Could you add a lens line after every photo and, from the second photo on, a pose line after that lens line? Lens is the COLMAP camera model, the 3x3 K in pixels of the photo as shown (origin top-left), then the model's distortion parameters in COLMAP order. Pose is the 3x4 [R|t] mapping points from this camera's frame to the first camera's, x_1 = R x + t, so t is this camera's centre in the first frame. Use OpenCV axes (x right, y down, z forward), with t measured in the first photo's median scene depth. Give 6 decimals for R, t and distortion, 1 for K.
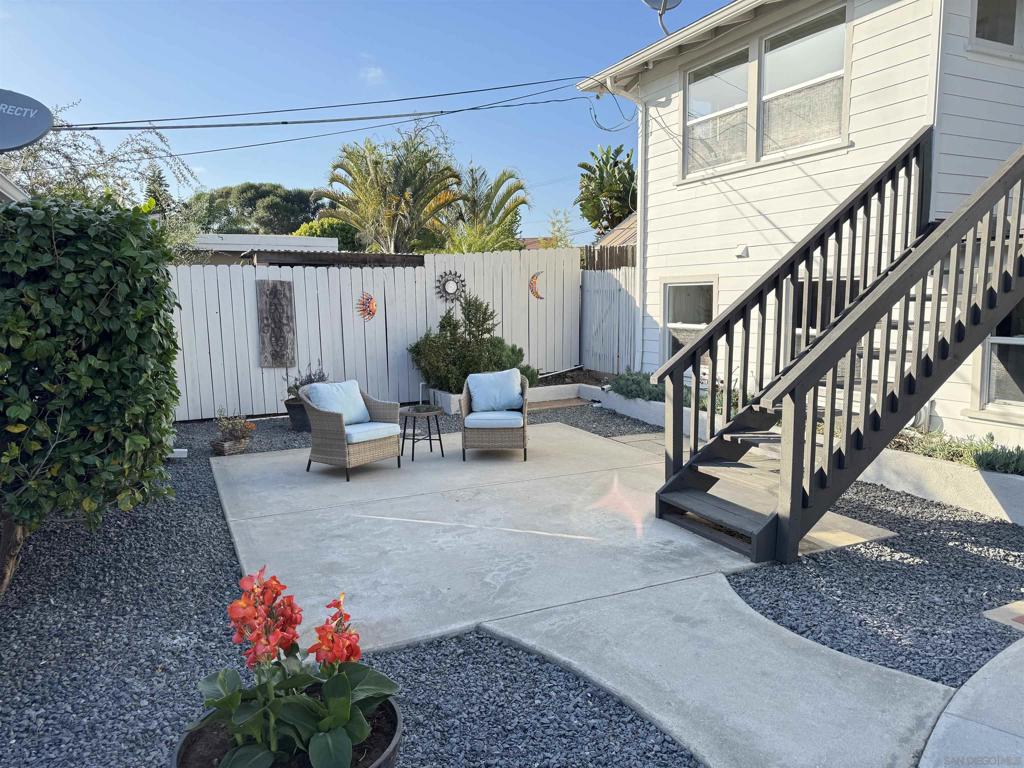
lens RADIAL K [[717.0, 0, 514.1], [0, 717.0, 390.7], [0, 0, 1]] dist [0.105385, -0.140325]
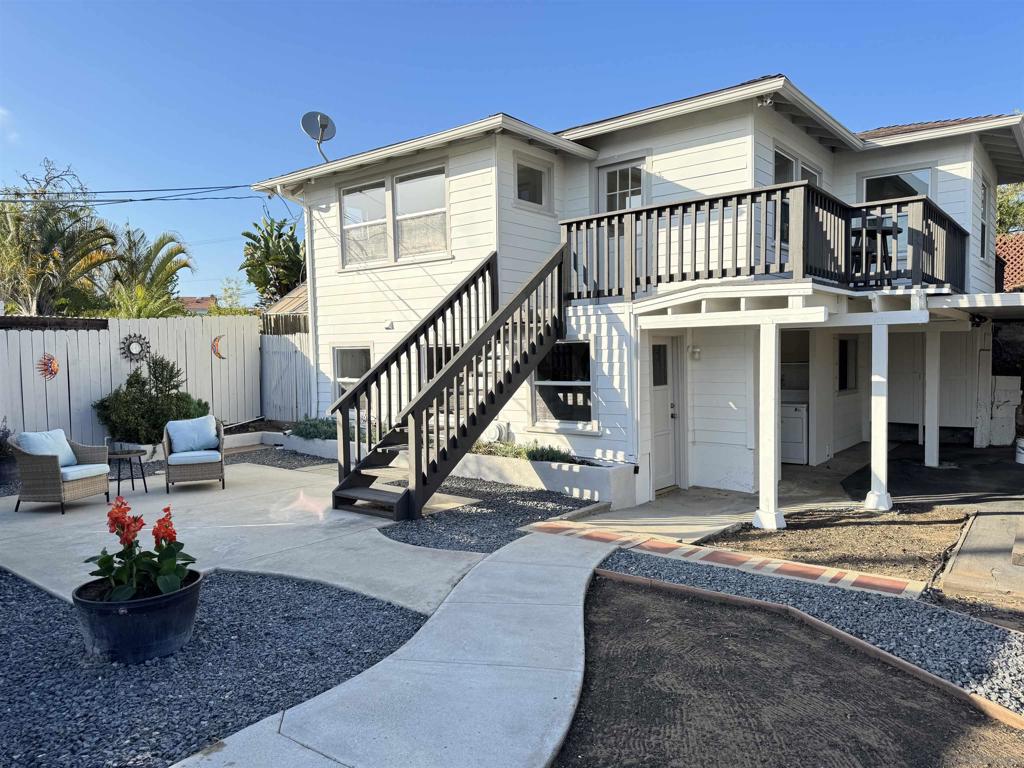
lens RADIAL K [[717.0, 0, 514.1], [0, 717.0, 390.7], [0, 0, 1]] dist [0.105385, -0.140325]
pose [[0.901175, -0.022521, 0.432871, -0.060520], [0.059674, 0.995586, -0.072436, 0.042524], [-0.429329, 0.091109, 0.898541, -0.295179]]
